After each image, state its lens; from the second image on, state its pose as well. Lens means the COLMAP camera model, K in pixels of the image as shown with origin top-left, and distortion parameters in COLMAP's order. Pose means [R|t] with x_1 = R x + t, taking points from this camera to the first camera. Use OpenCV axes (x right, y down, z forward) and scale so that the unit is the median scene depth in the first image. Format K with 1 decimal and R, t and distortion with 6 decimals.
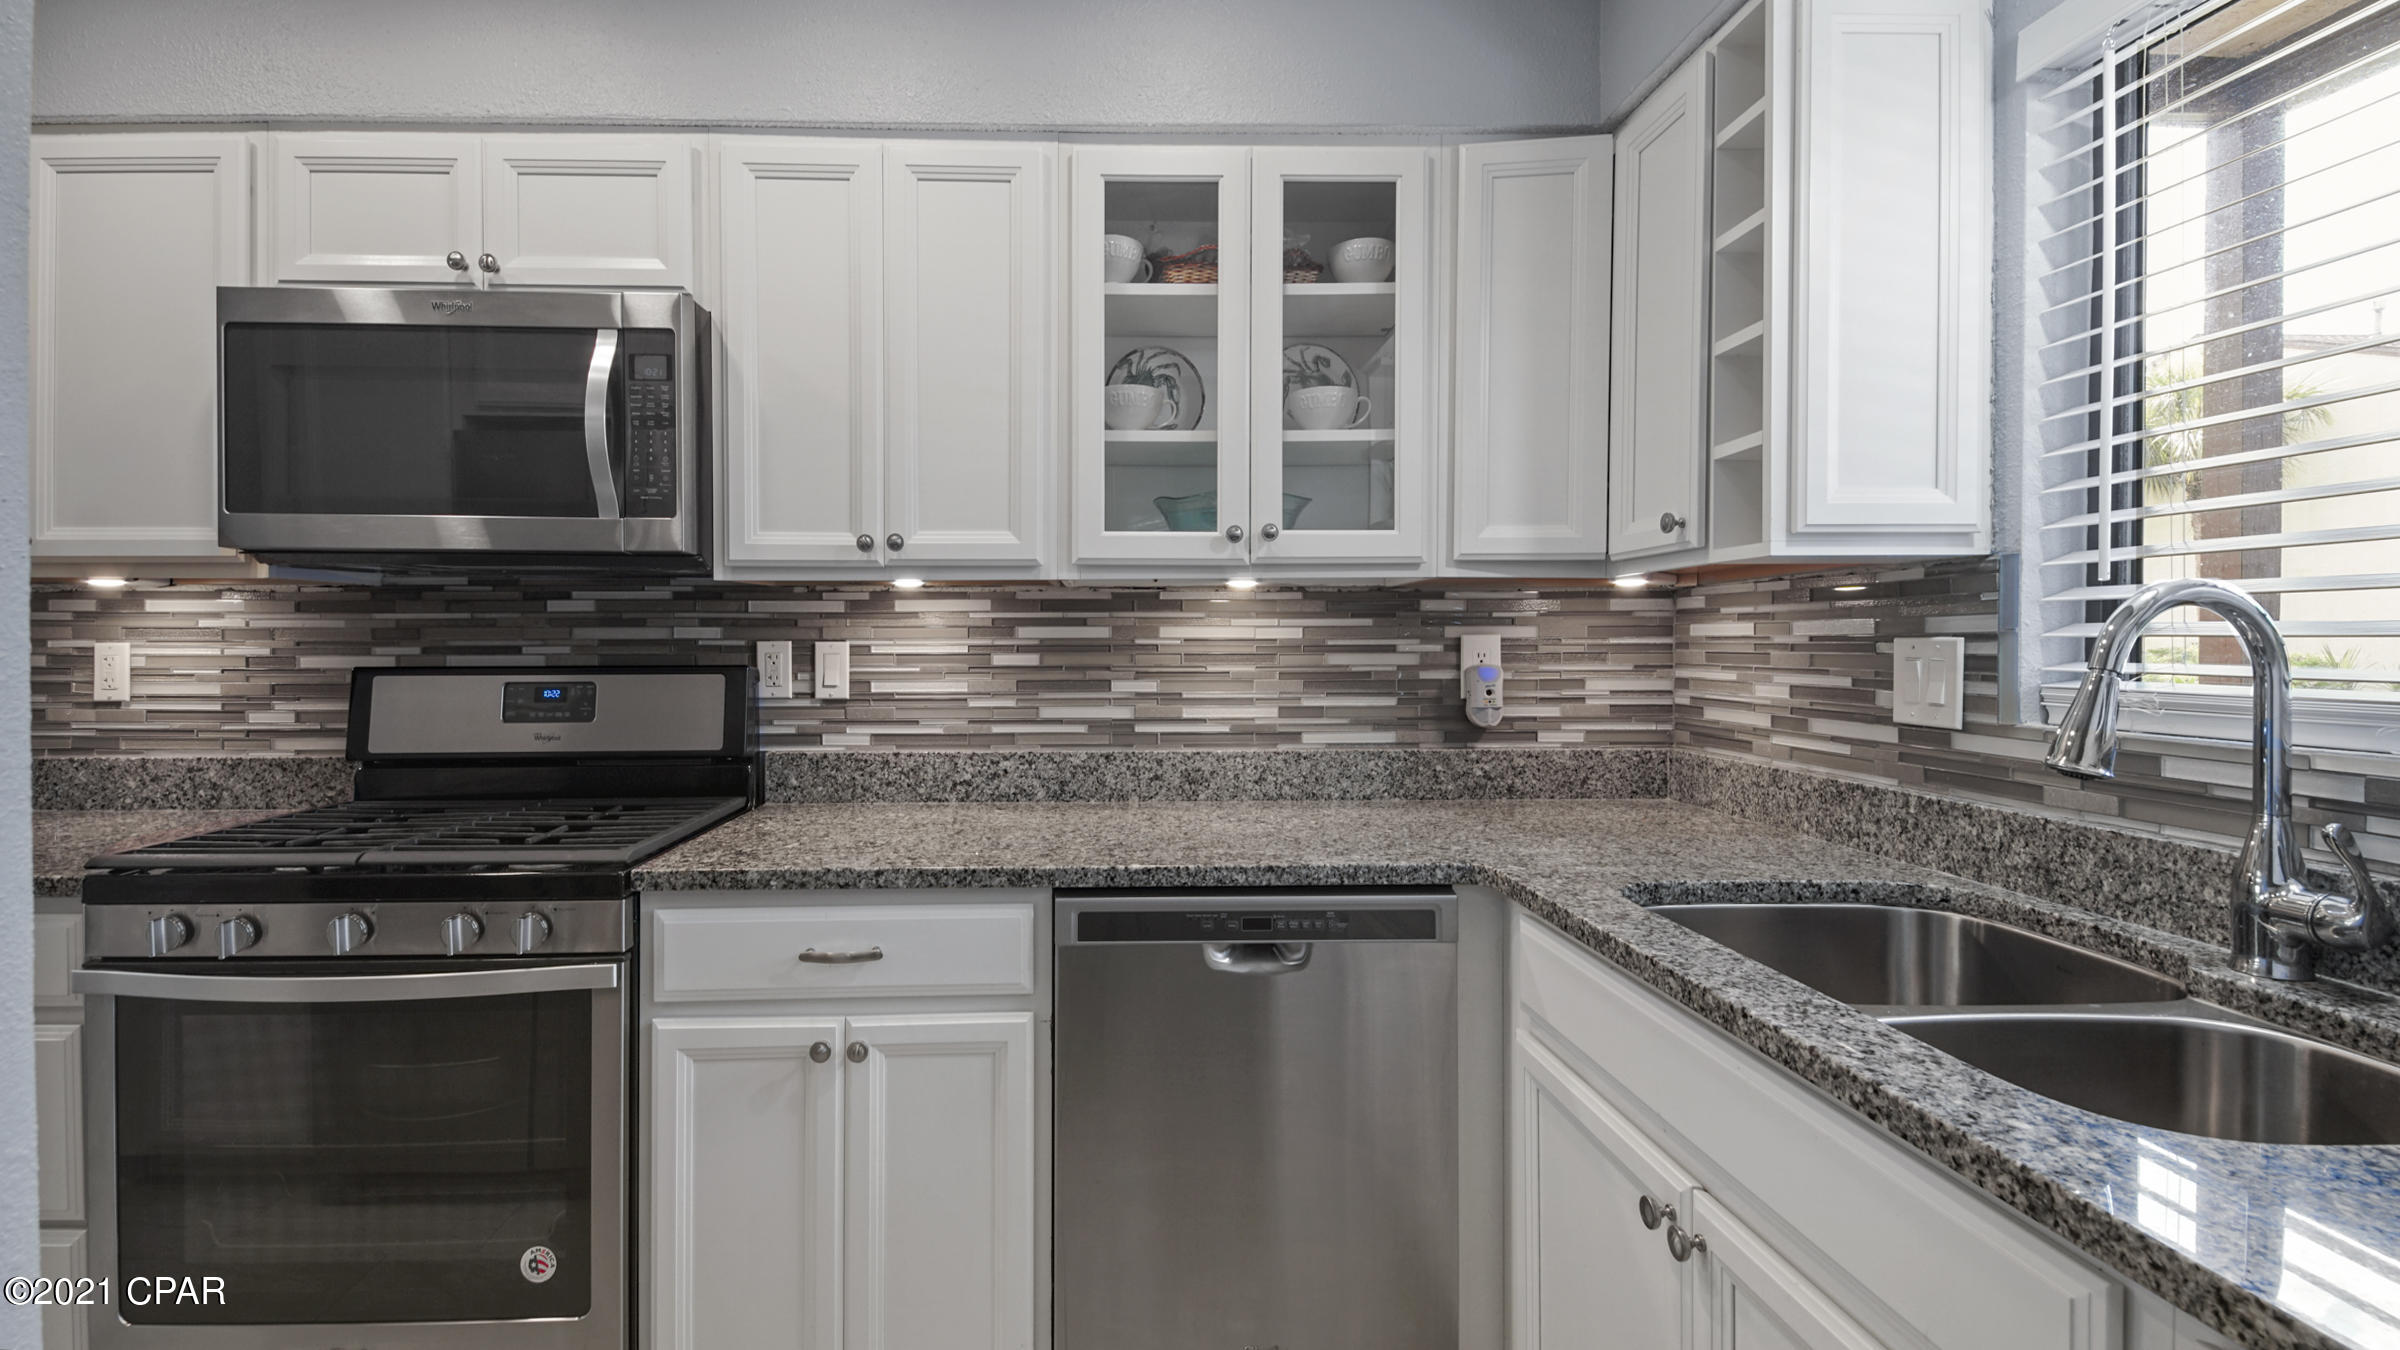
lens RADIAL K [[1099.6, 0, 1124.5], [0, 1099.6, 656.8], [0, 0, 1]] dist [-0.011590, -0.001132]
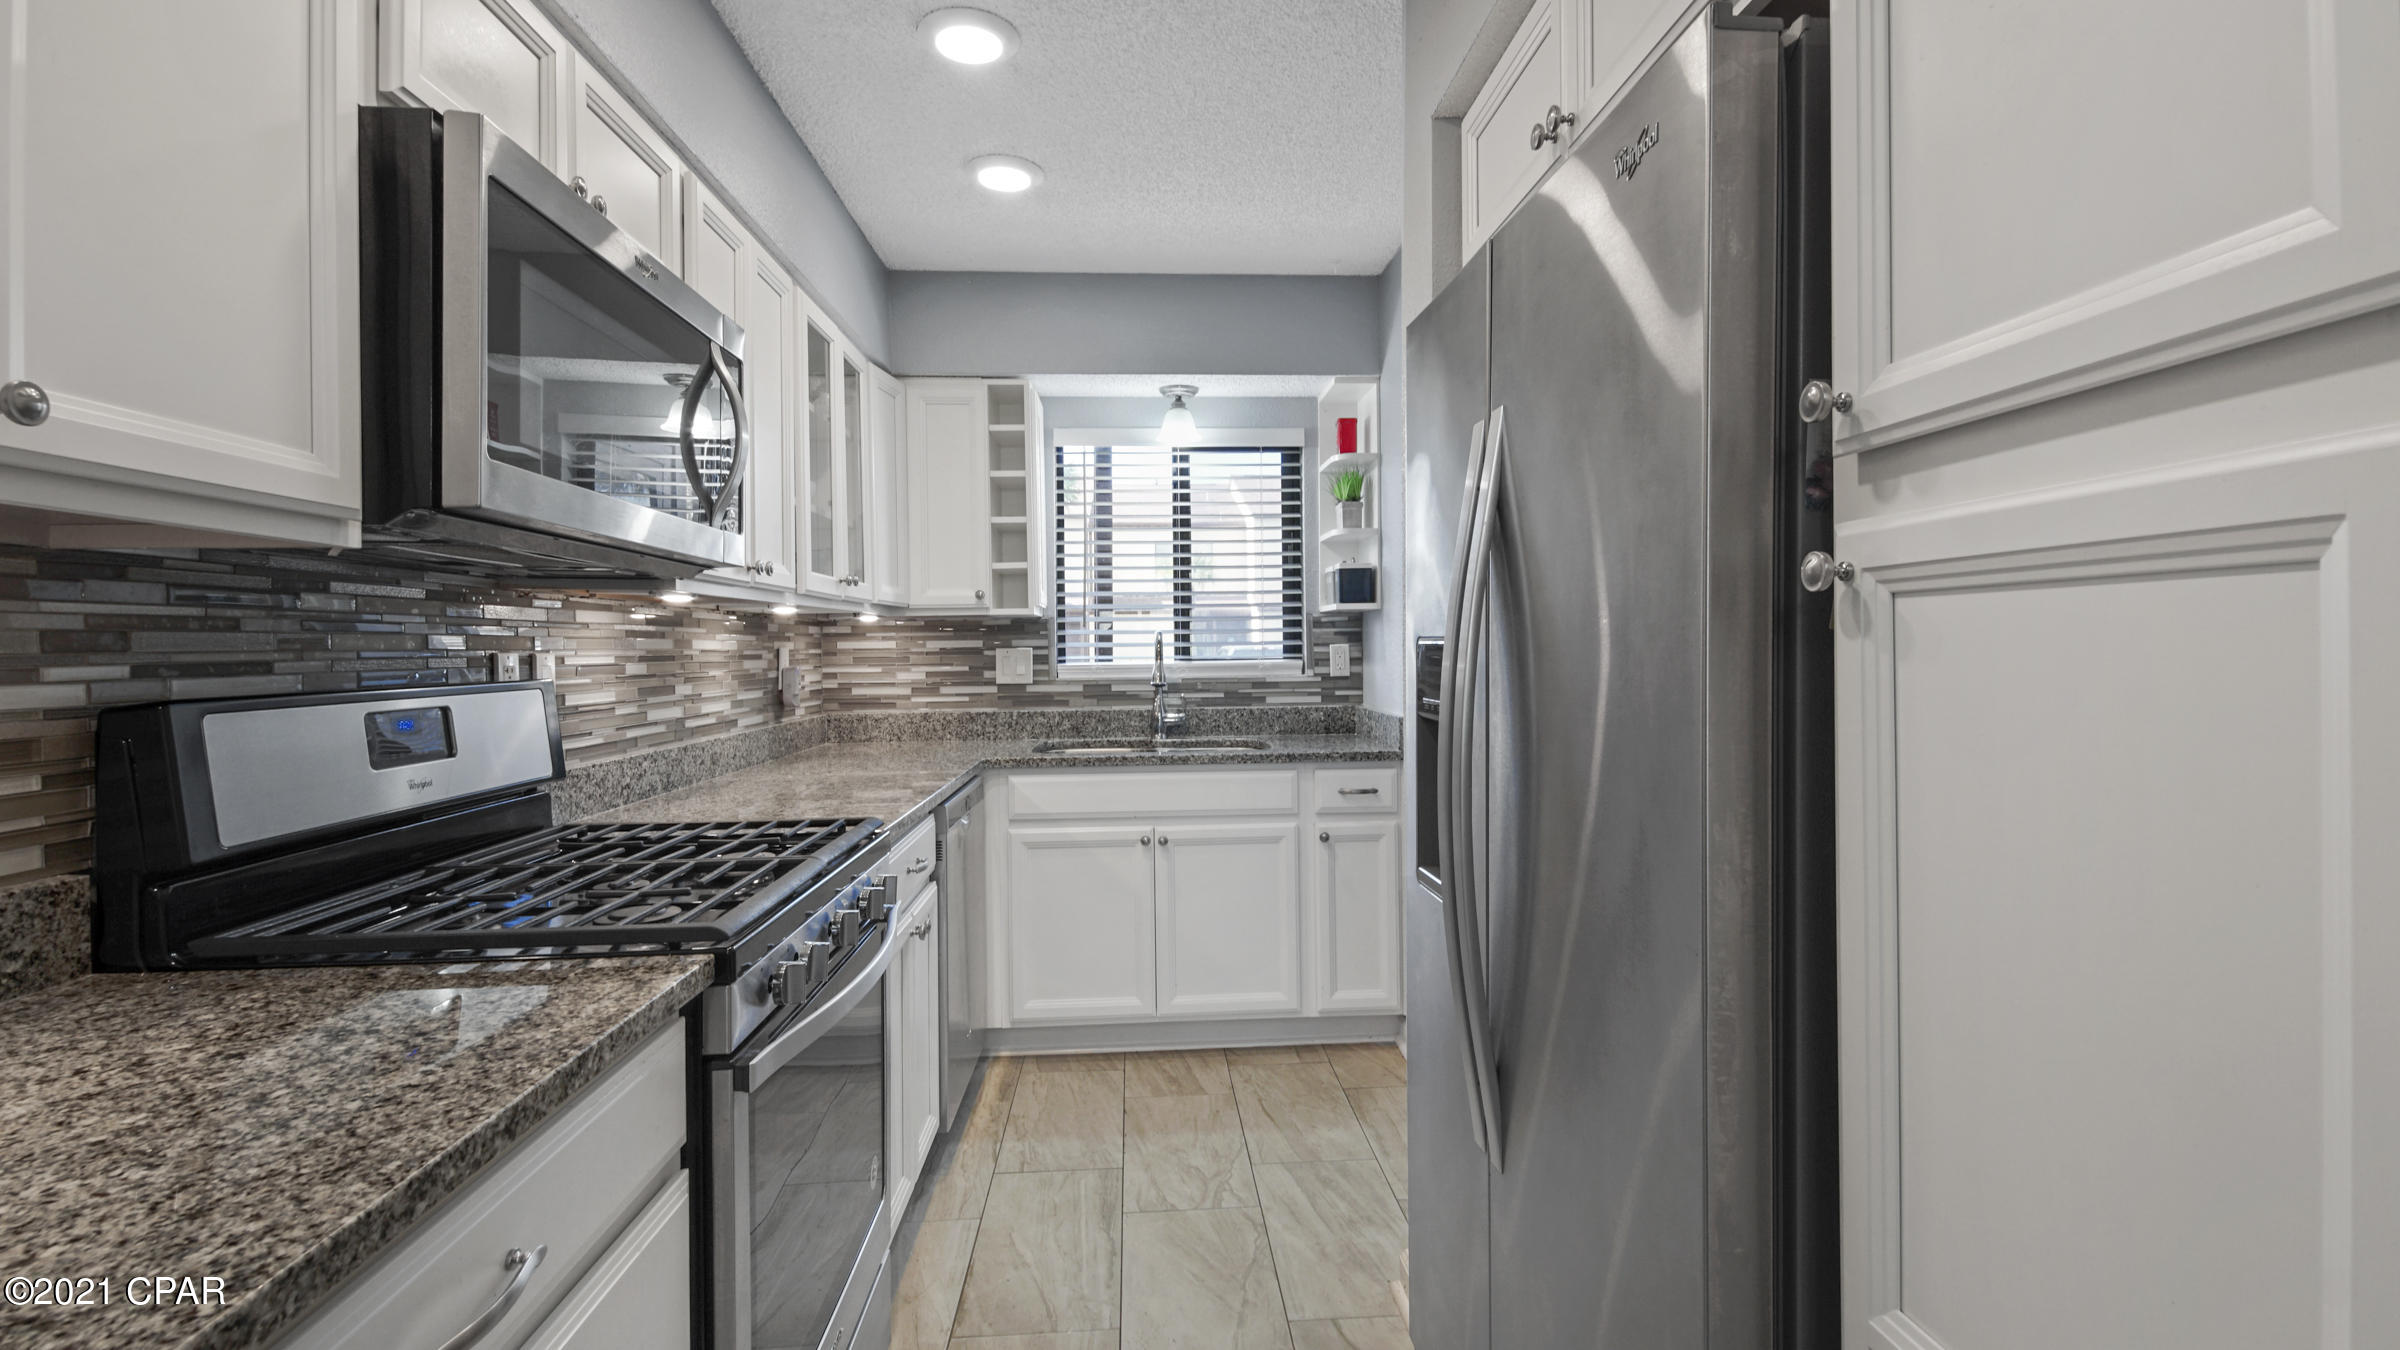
lens RADIAL K [[1037.7, 0, 1205.2], [0, 1037.7, 661.5], [0, 0, 1]] dist [0.002171, -0.001845]
pose [[-0.041246, -0.010637, 0.999092, -1.343577], [0.026298, 0.999585, 0.011727, -0.002892], [-0.998803, 0.026758, -0.040949, 0.542846]]
